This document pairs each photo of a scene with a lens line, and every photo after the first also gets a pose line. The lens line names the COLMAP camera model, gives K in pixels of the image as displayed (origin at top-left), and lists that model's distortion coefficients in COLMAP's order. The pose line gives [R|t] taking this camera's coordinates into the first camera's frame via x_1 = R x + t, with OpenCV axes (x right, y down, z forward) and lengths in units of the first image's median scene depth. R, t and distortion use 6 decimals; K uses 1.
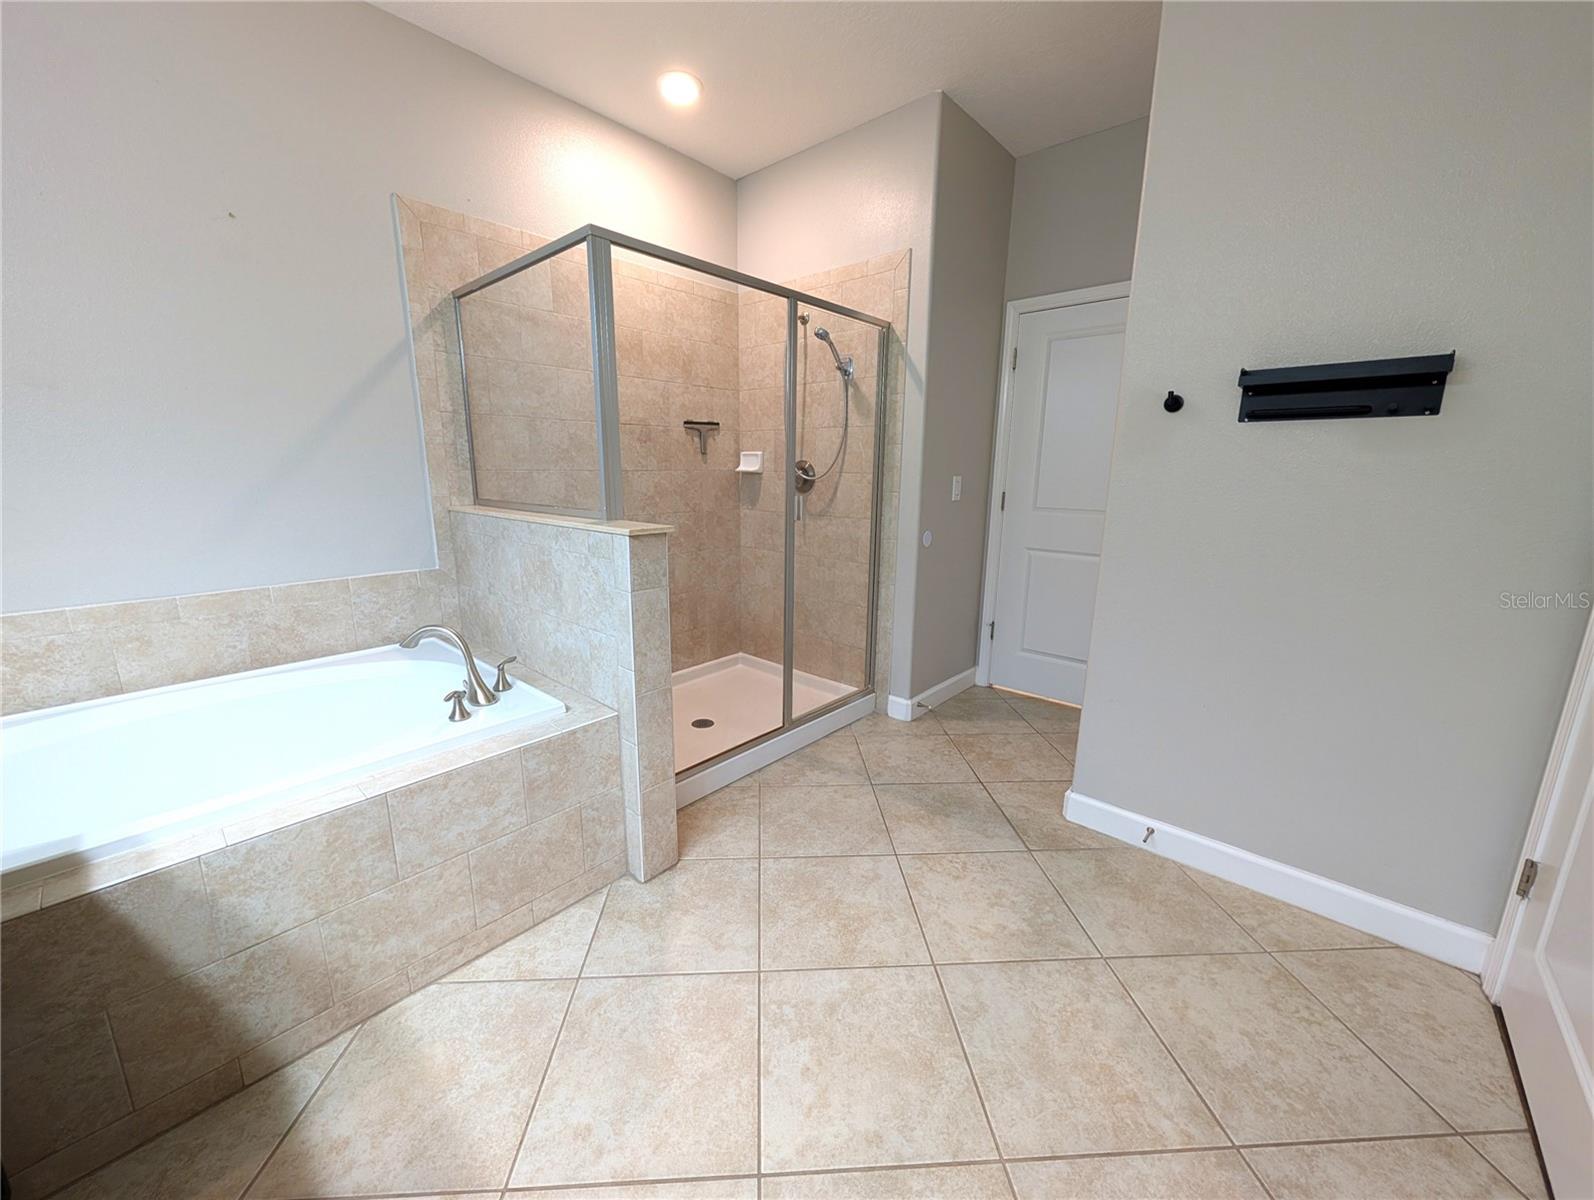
lens RADIAL K [[599.8, 0, 786.8], [0, 599.8, 606.5], [0, 0, 1]] dist [0.000688, -0.000201]
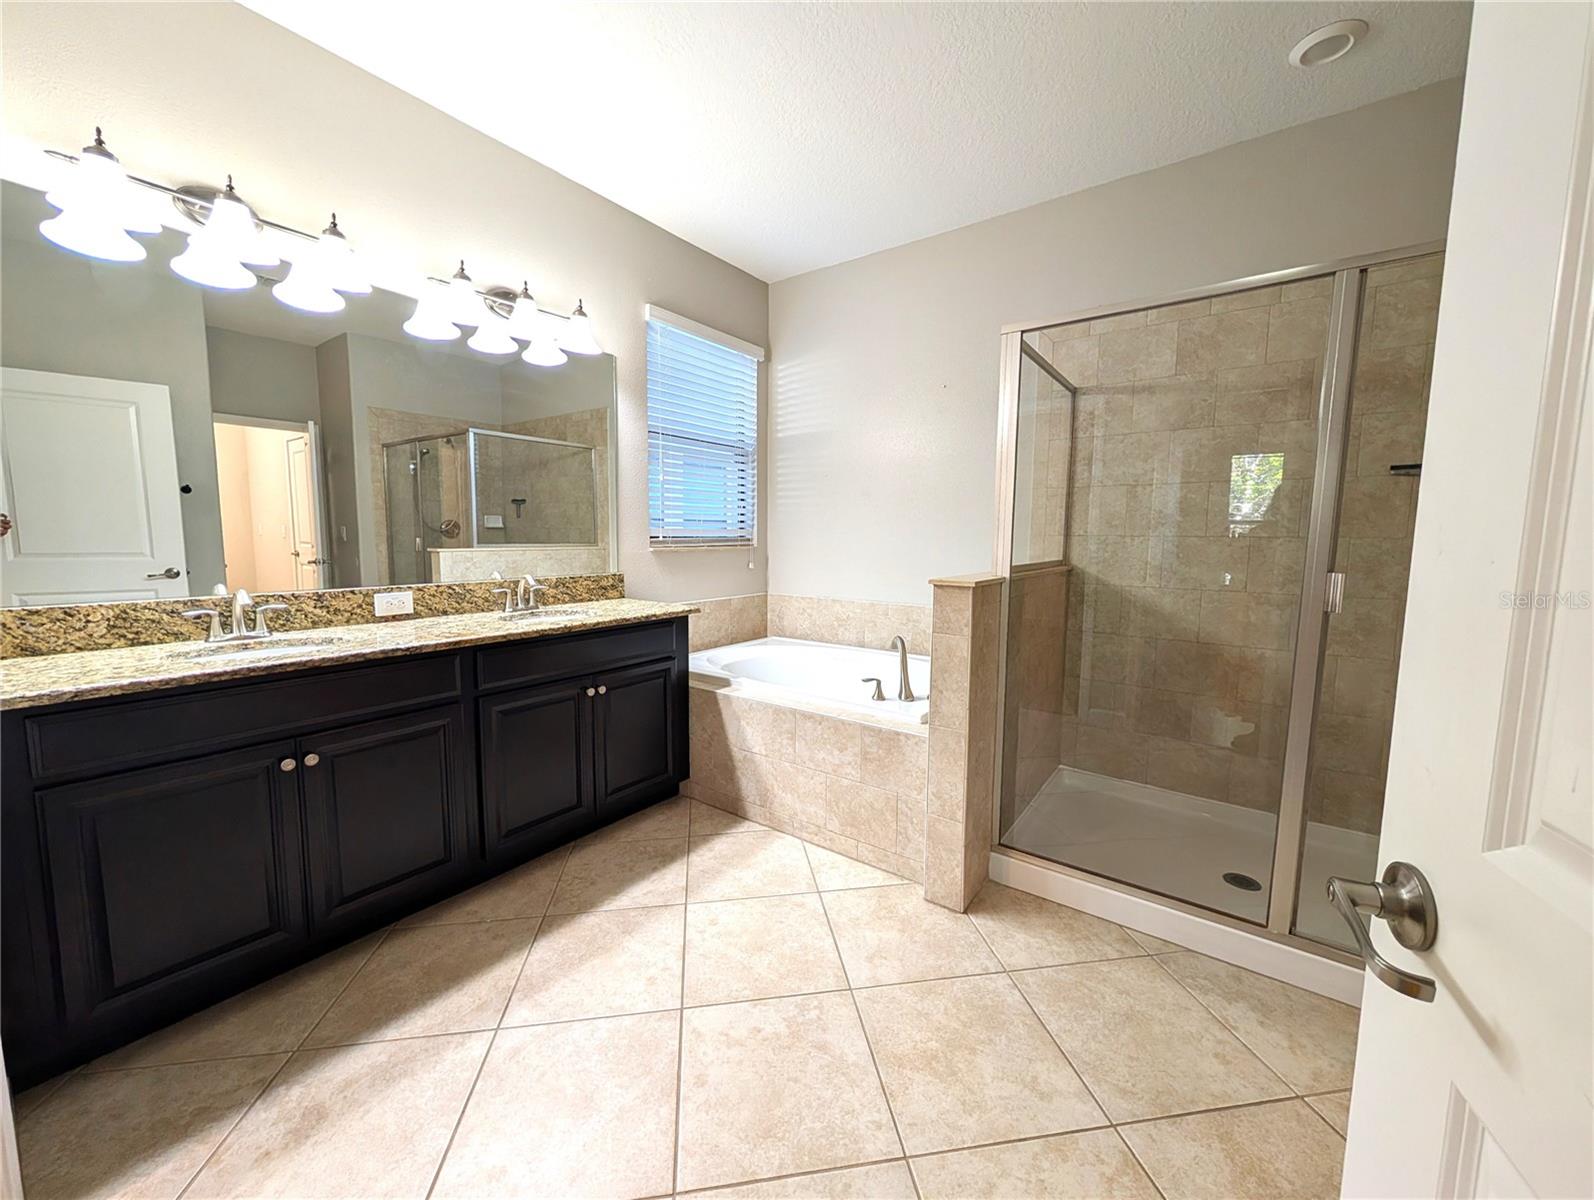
lens RADIAL K [[599.8, 0, 797.2], [0, 599.8, 605.0], [0, 0, 1]] dist [0.000688, -0.000201]
pose [[0.105943, 0.107420, -0.988553, 0.941043], [-0.231939, 0.969395, 0.080481, -0.117915], [0.966944, 0.220758, 0.127615, 0.634310]]
